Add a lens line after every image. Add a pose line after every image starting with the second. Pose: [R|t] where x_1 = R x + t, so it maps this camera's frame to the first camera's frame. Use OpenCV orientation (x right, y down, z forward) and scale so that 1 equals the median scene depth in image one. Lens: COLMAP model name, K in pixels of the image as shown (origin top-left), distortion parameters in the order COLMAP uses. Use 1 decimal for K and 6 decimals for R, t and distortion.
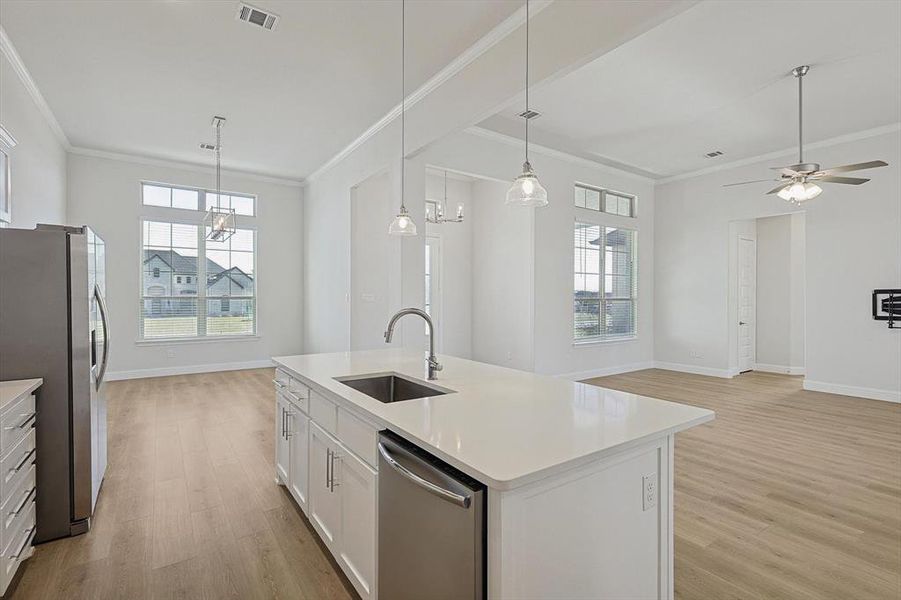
lens RADIAL K [[421.5, 0, 451.3], [0, 421.5, 297.8], [0, 0, 1]] dist [0.001264, 0.000414]
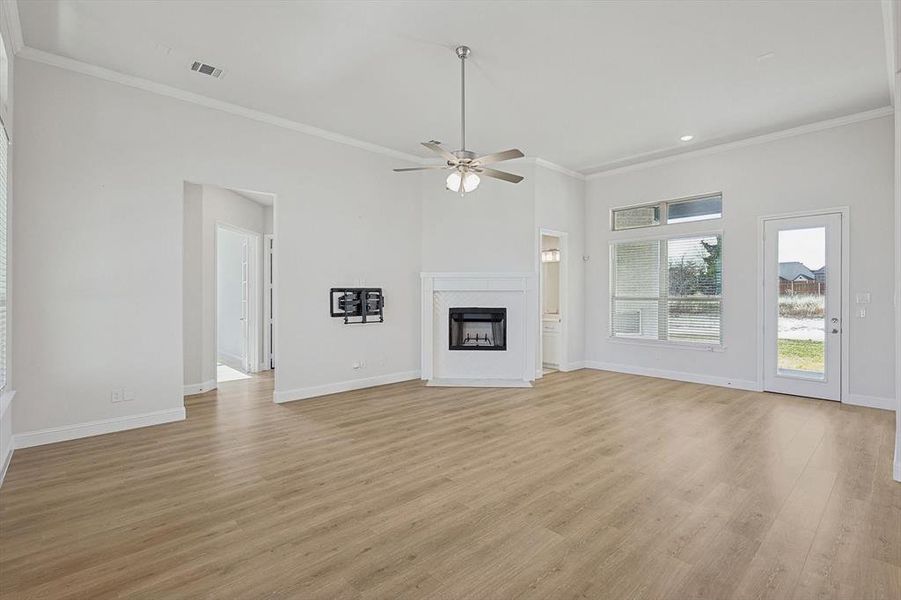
lens RADIAL K [[418.2, 0, 449.6], [0, 418.2, 296.9], [0, 0, 1]] dist [0.001442, 0.000081]
pose [[-0.139287, -0.005412, 0.990237, -0.084017], [-0.000133, 0.999985, 0.005446, -0.004348], [-0.990252, 0.000627, -0.139285, 1.151831]]
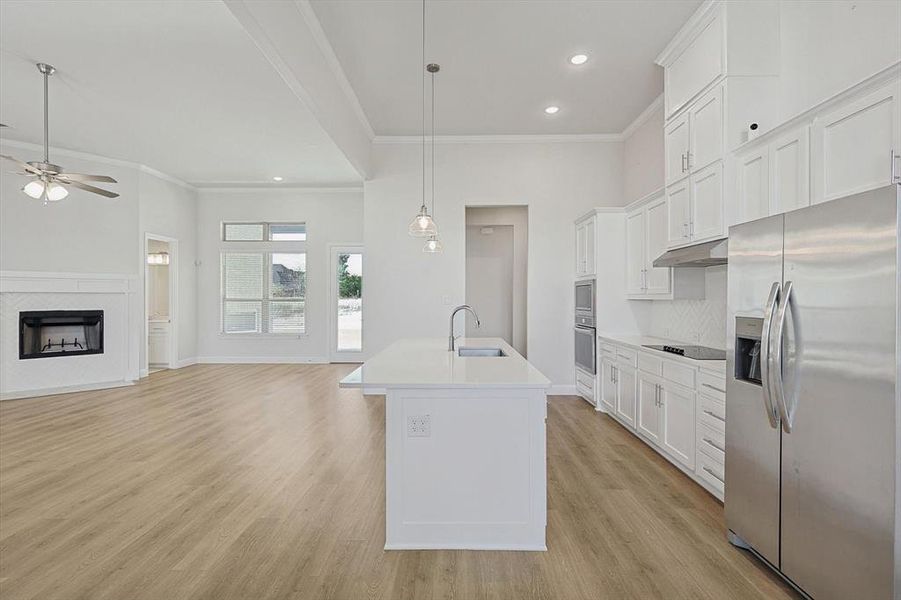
lens RADIAL K [[418.2, 0, 449.6], [0, 418.2, 296.9], [0, 0, 1]] dist [0.001442, 0.000081]
pose [[-0.816510, 0.000258, 0.577331, -0.511597], [0.000556, 1.000000, 0.000338, -0.003114], [-0.577331, 0.000597, -0.816510, 1.249628]]
